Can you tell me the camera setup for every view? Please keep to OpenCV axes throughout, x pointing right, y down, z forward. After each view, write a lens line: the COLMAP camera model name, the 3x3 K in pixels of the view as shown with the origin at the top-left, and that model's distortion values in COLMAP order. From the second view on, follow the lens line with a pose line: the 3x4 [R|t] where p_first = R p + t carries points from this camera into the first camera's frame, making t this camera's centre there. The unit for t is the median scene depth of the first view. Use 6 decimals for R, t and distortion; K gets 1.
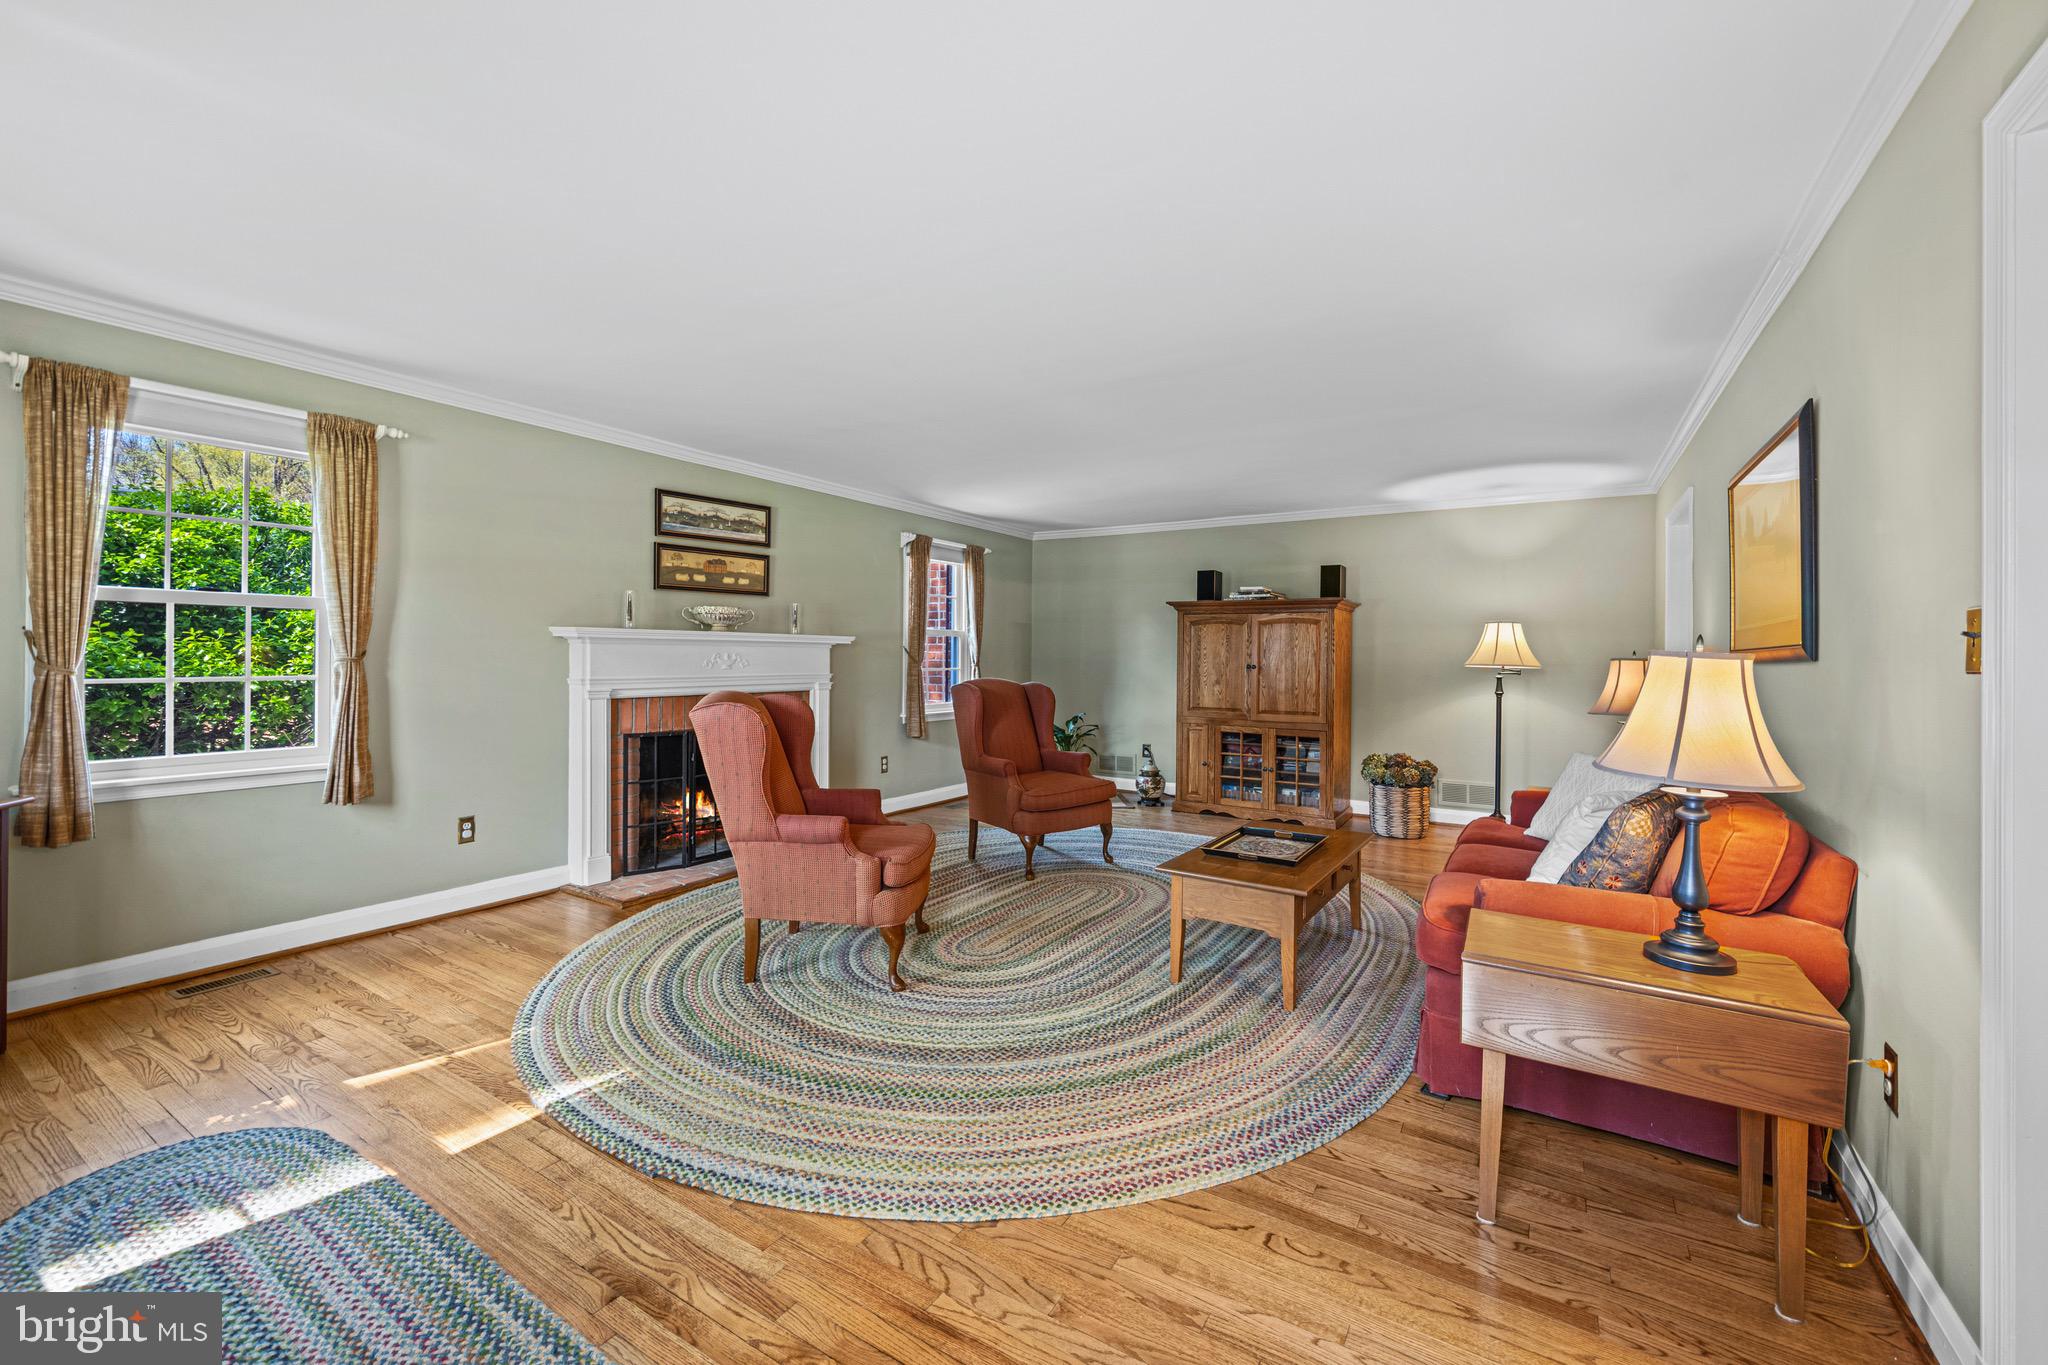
lens RADIAL K [[828.5, 0, 1017.7], [0, 828.5, 643.5], [0, 0, 1]] dist [-0.000072, 0.000279]
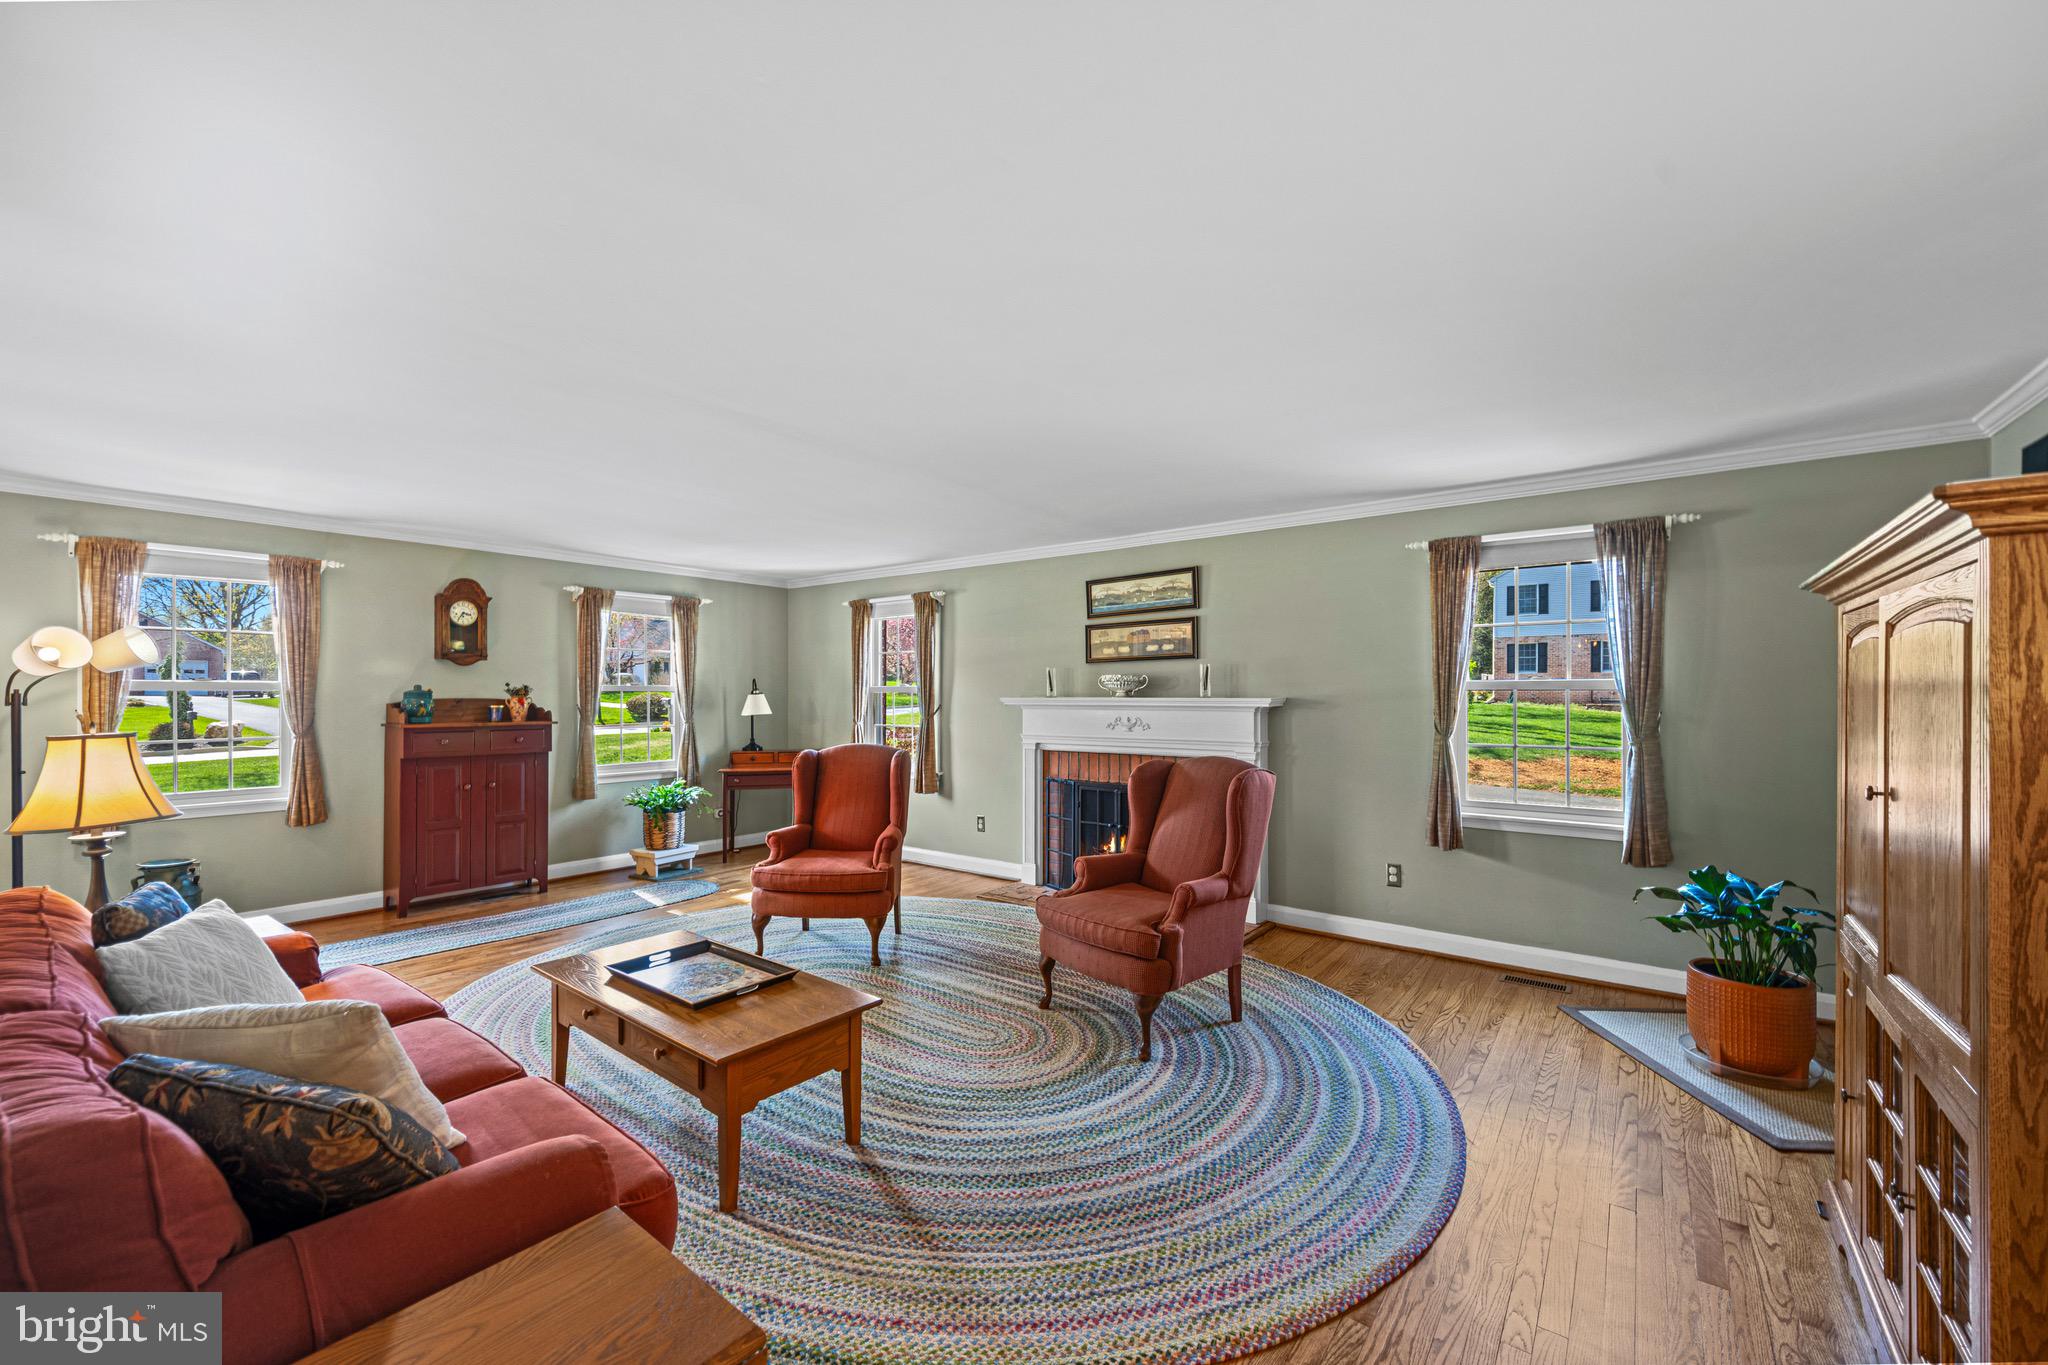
lens RADIAL K [[815.8, 0, 1020.3], [0, 815.8, 692.6], [0, 0, 1]] dist [0.000262, 0.000713]
pose [[-0.082293, -0.013967, -0.996510, 0.737695], [0.013503, 0.999794, -0.015128, -0.006034], [0.996517, -0.014700, -0.082088, 0.961410]]
